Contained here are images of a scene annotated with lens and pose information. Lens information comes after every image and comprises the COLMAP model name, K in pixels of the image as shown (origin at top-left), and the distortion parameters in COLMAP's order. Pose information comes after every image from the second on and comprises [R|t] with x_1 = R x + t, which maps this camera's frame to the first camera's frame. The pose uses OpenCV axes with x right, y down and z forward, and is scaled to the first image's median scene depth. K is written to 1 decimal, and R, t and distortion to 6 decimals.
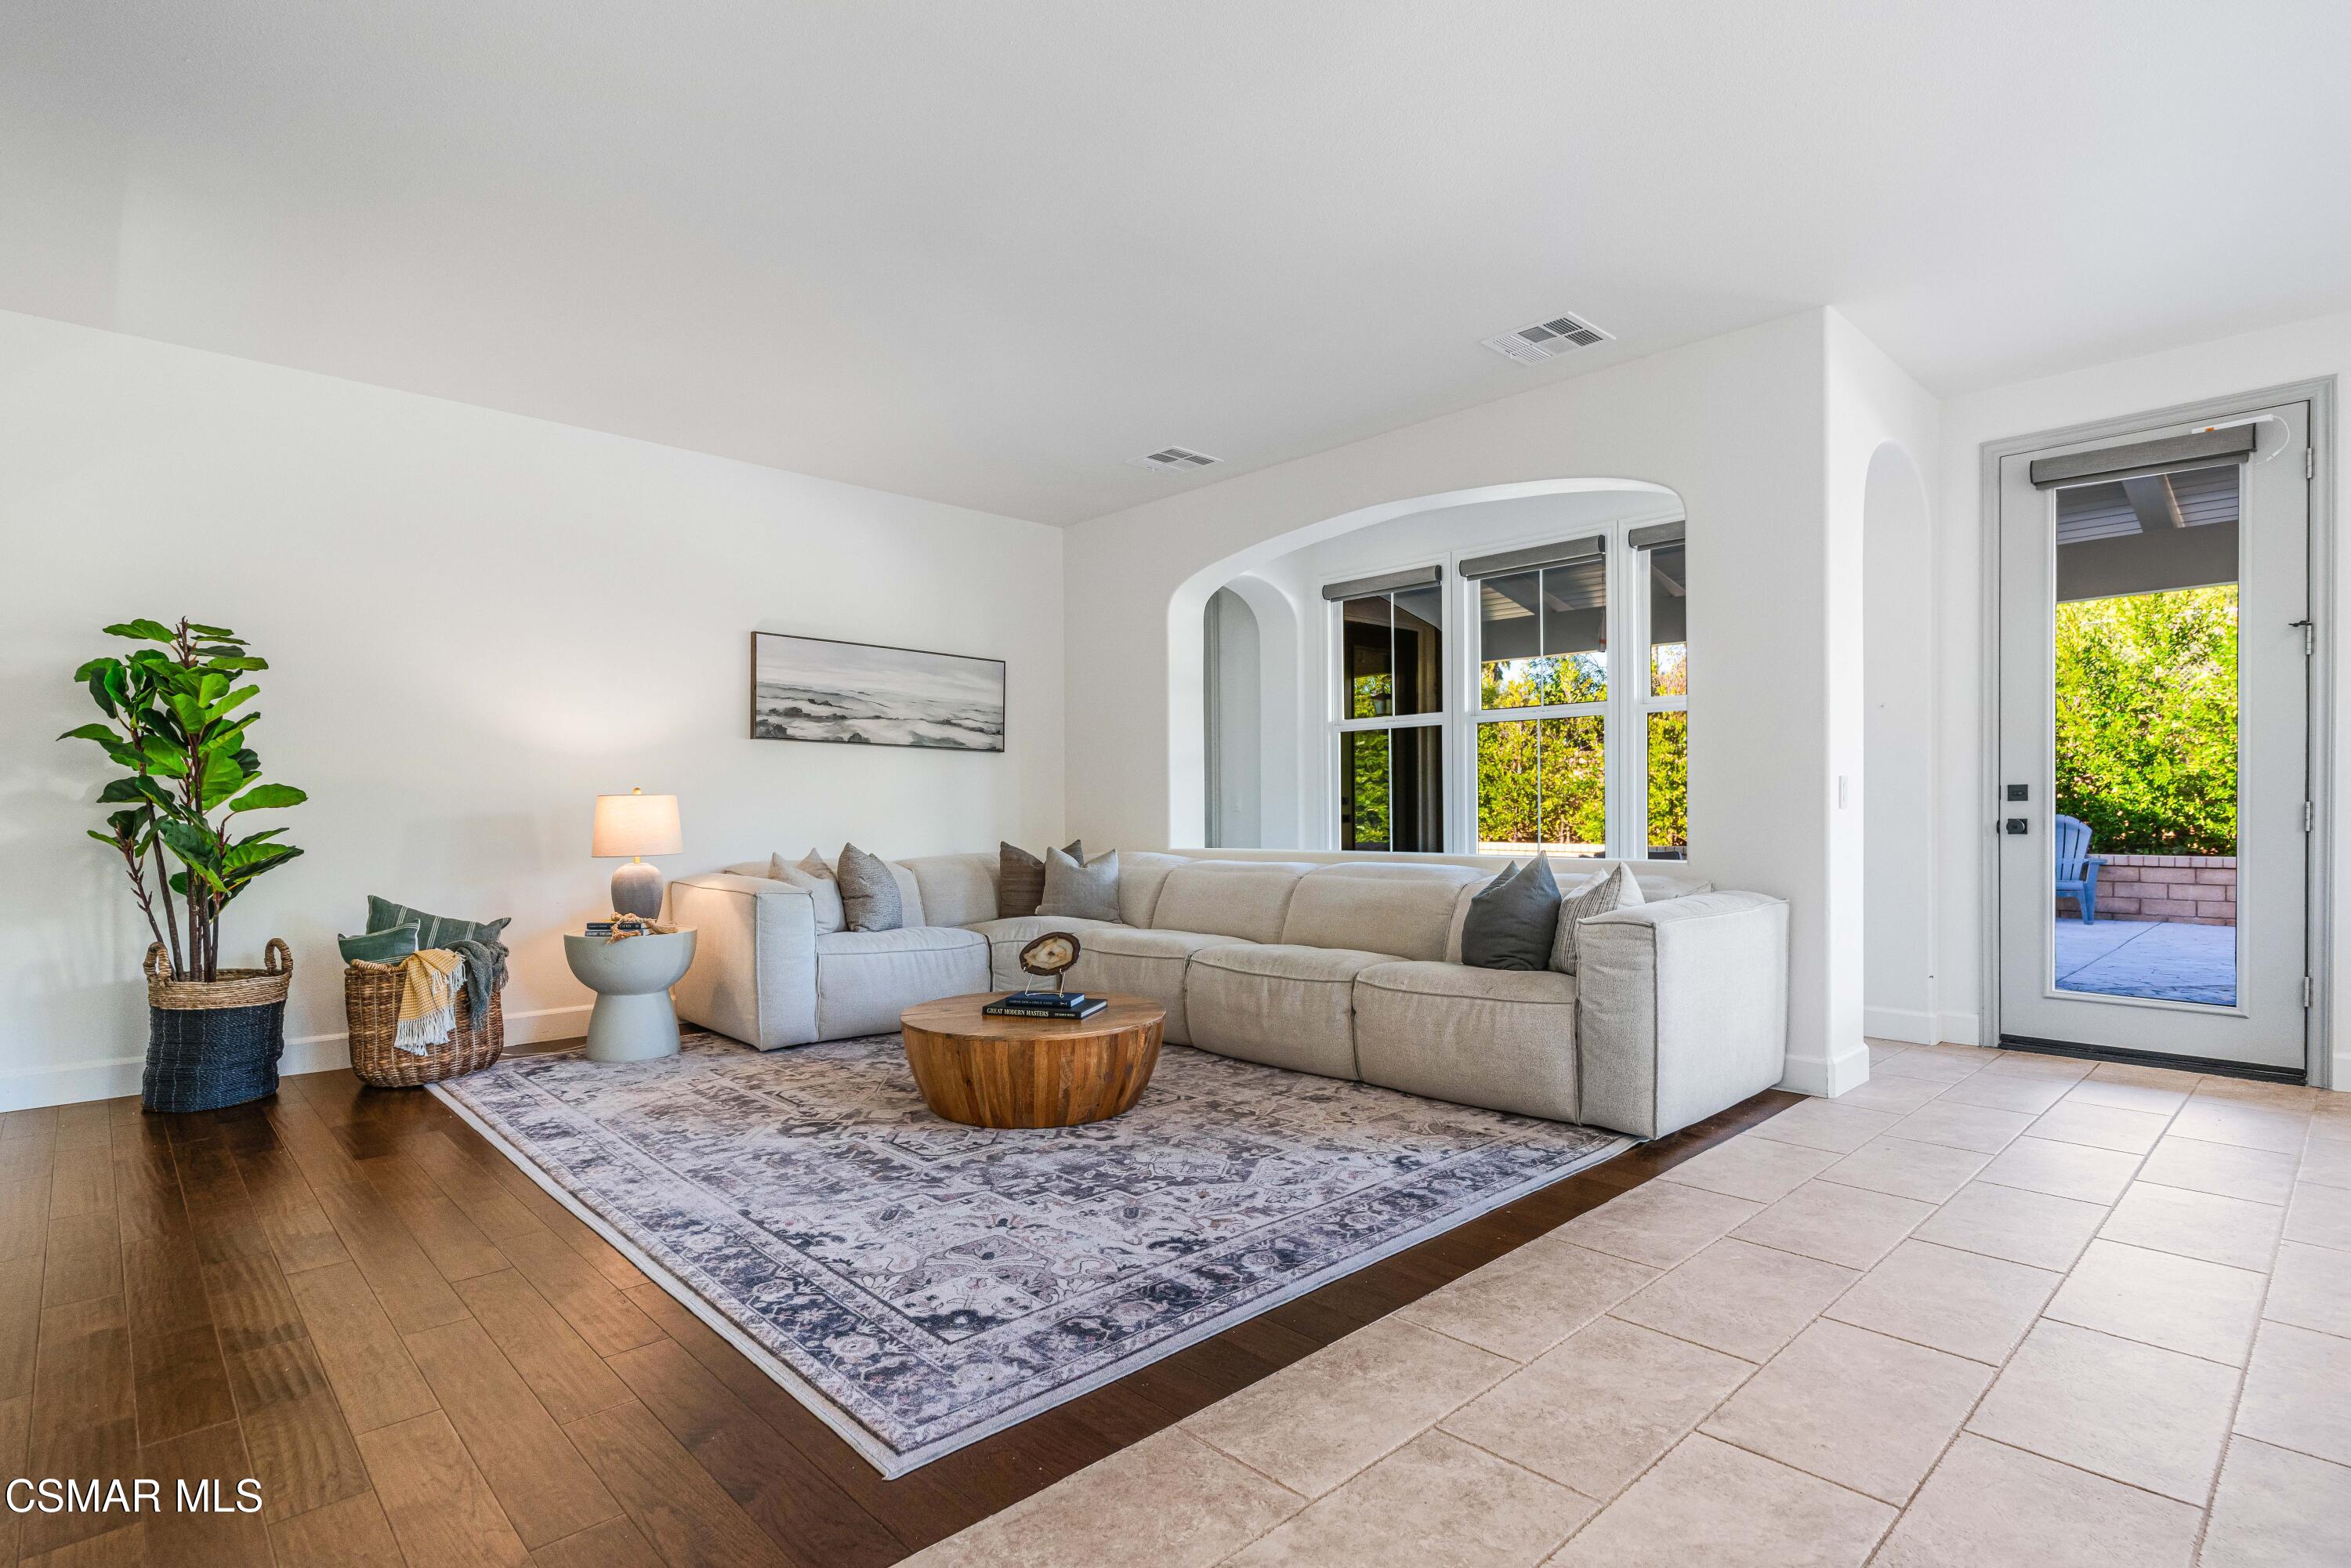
lens RADIAL K [[1156.5, 0, 1167.4], [0, 1156.5, 805.4], [0, 0, 1]] dist [-0.004754, 0.000753]
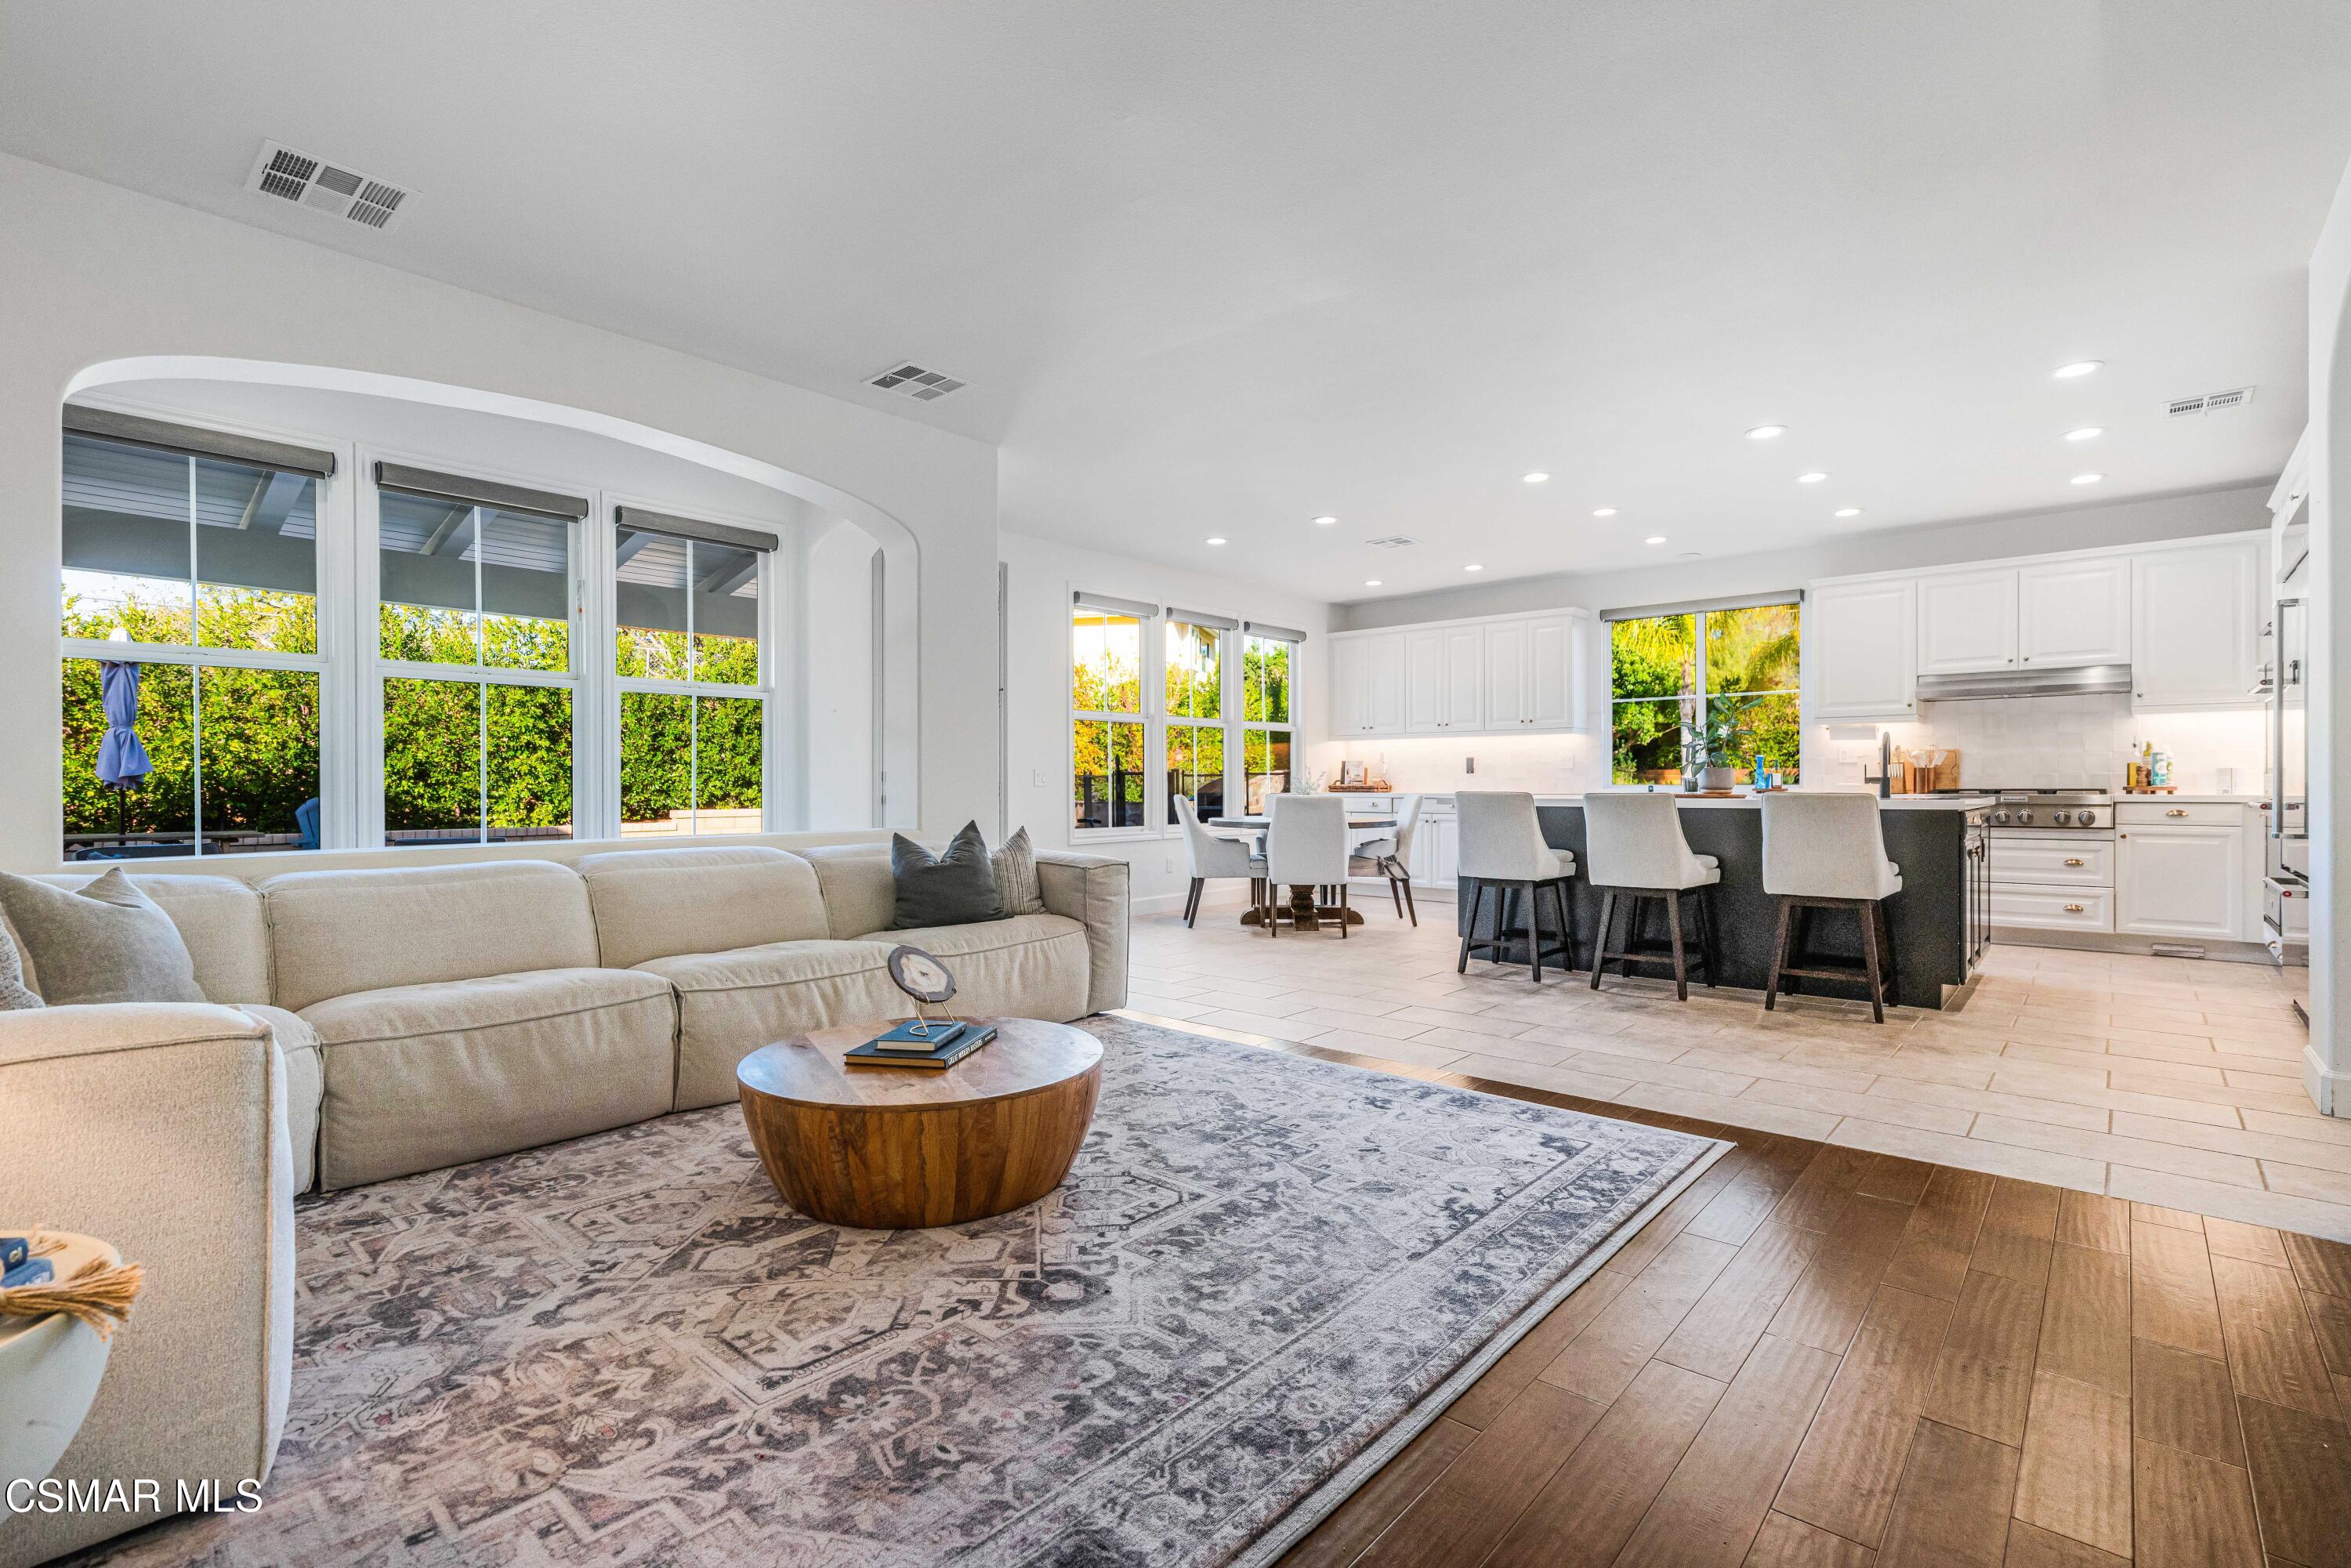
lens RADIAL K [[1073.9, 0, 1177.4], [0, 1073.9, 787.8], [0, 0, 1]] dist [-0.004516, 0.000828]
pose [[-0.094372, 0.002156, 0.995535, -0.997887], [0.000589, 0.999998, -0.002110, 0.007682], [-0.995537, 0.000387, -0.094373, 1.096343]]
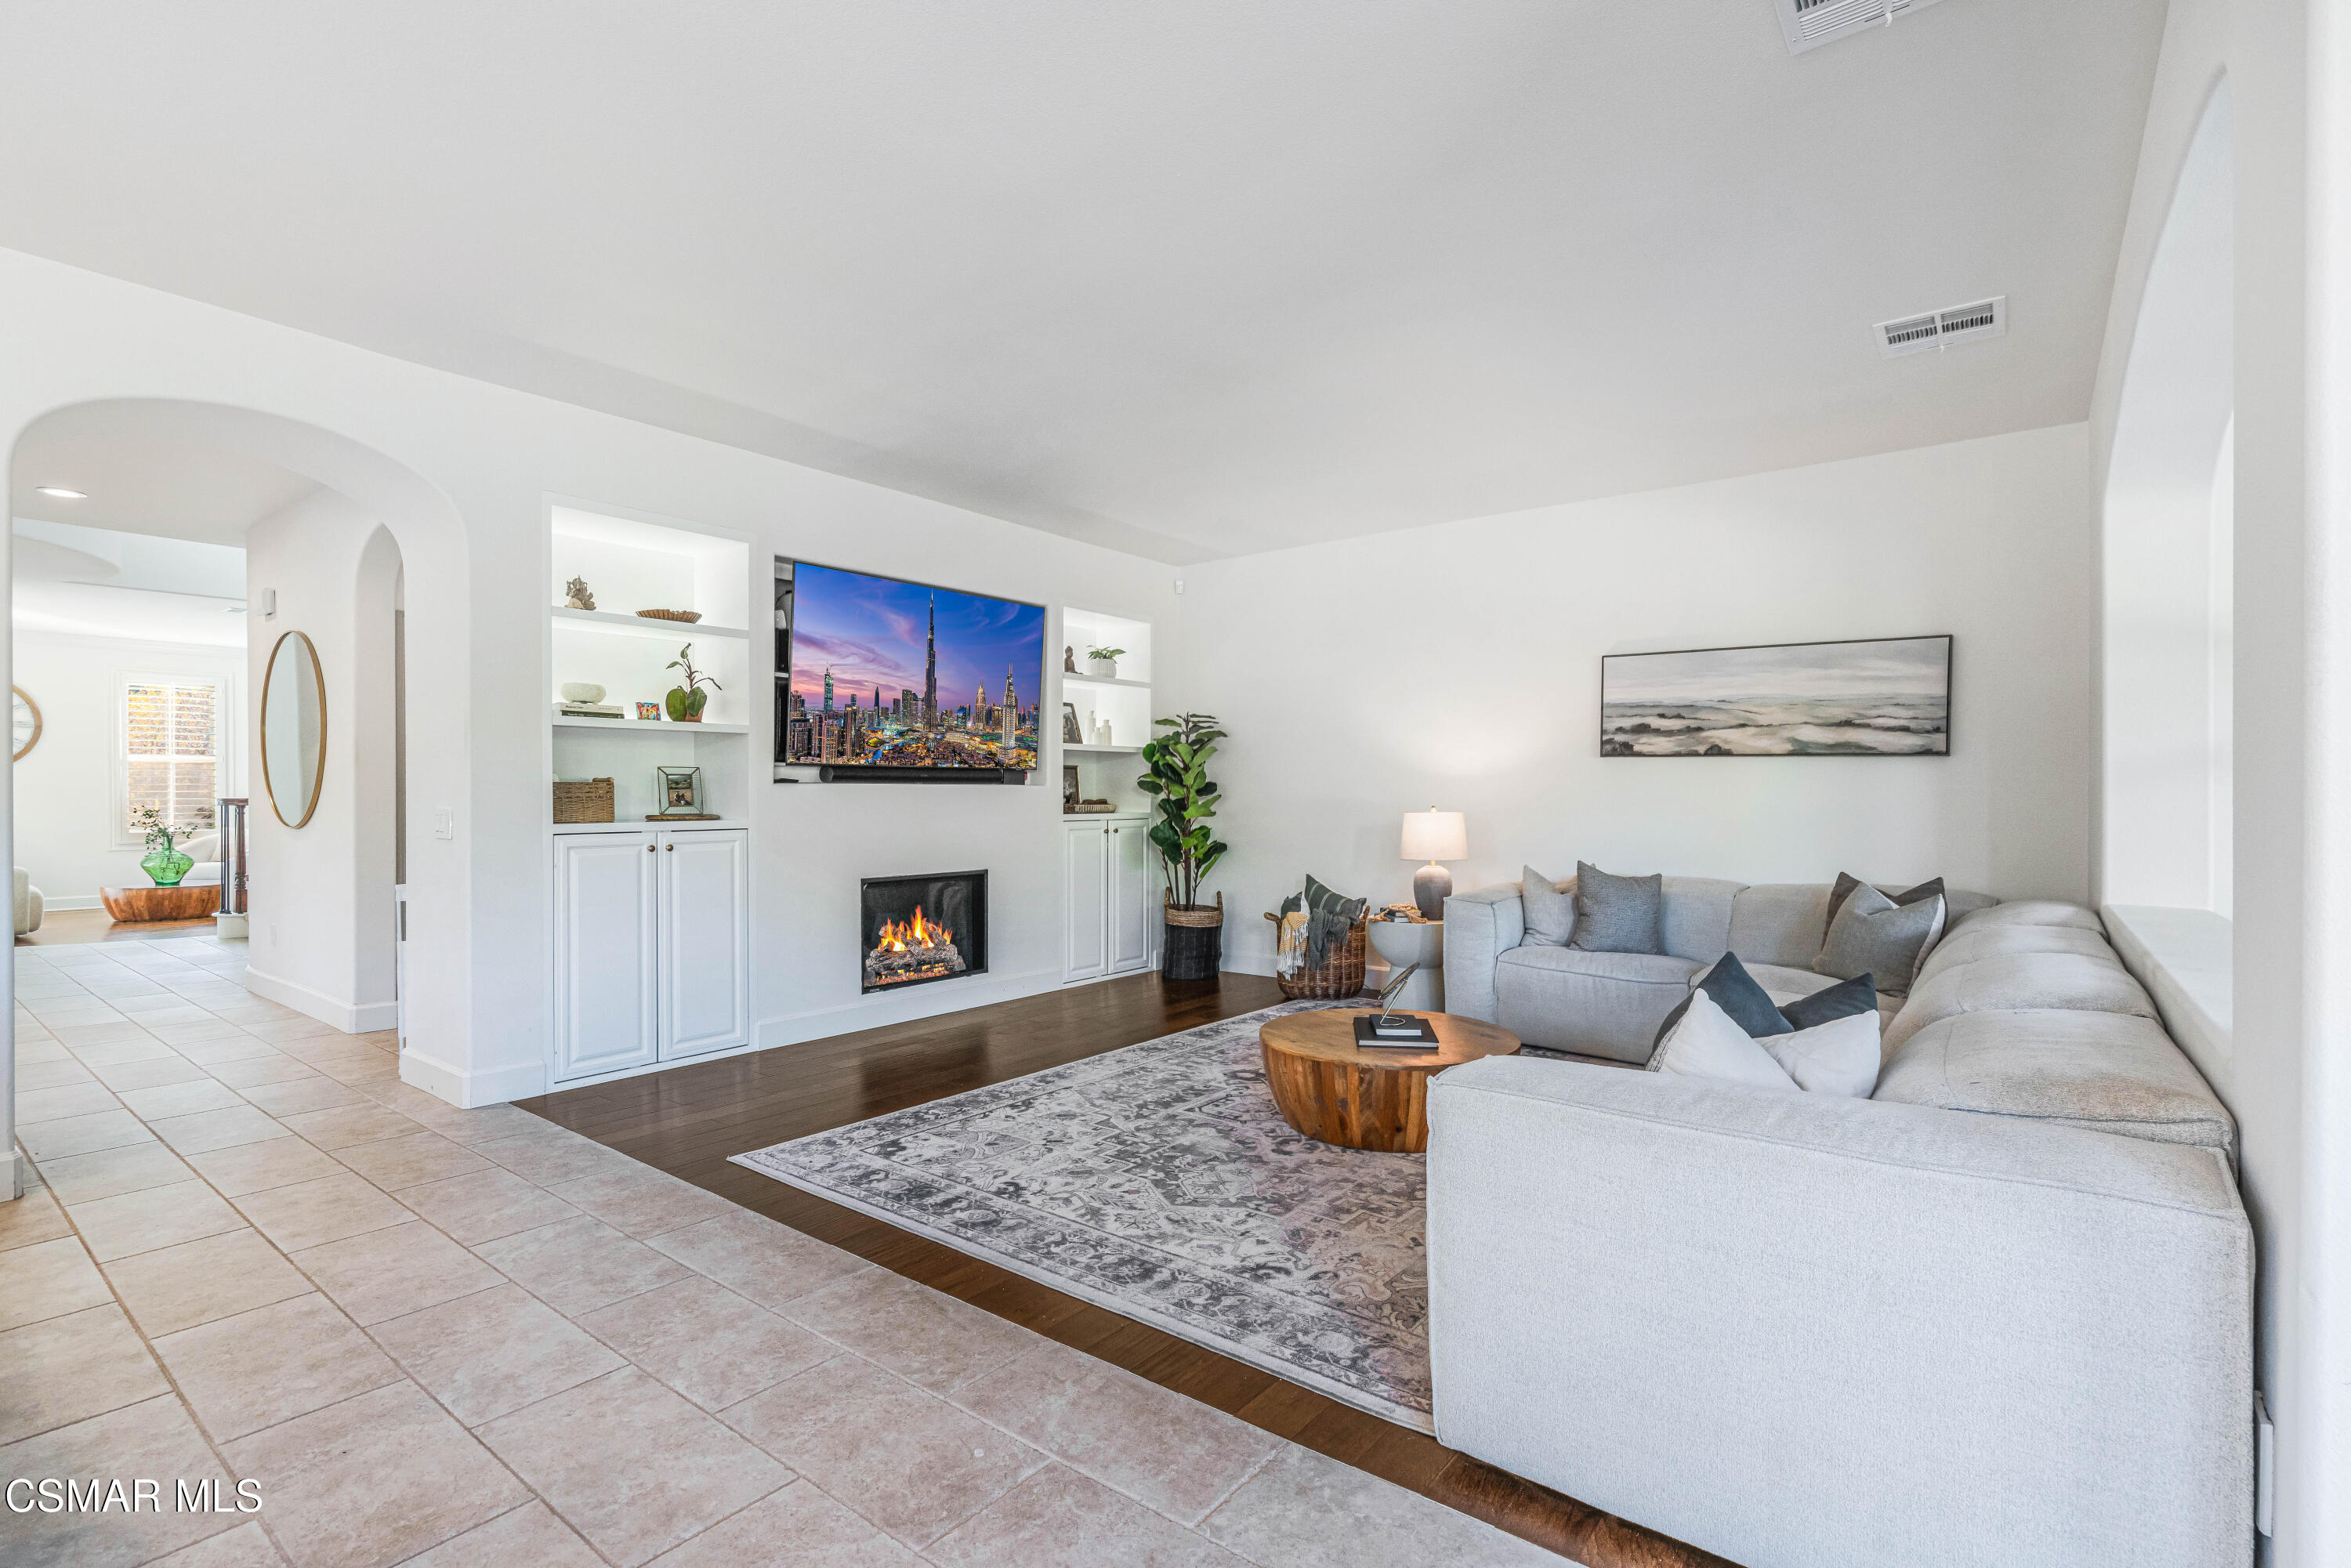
lens RADIAL K [[1073.9, 0, 1171.9], [0, 1073.9, 791.5], [0, 0, 1]] dist [-0.004516, 0.000828]
pose [[0.154105, 0.000460, -0.988054, 0.975641], [0.001618, 0.999998, 0.000718, -0.048625], [0.988053, -0.001709, 0.154104, 0.803079]]
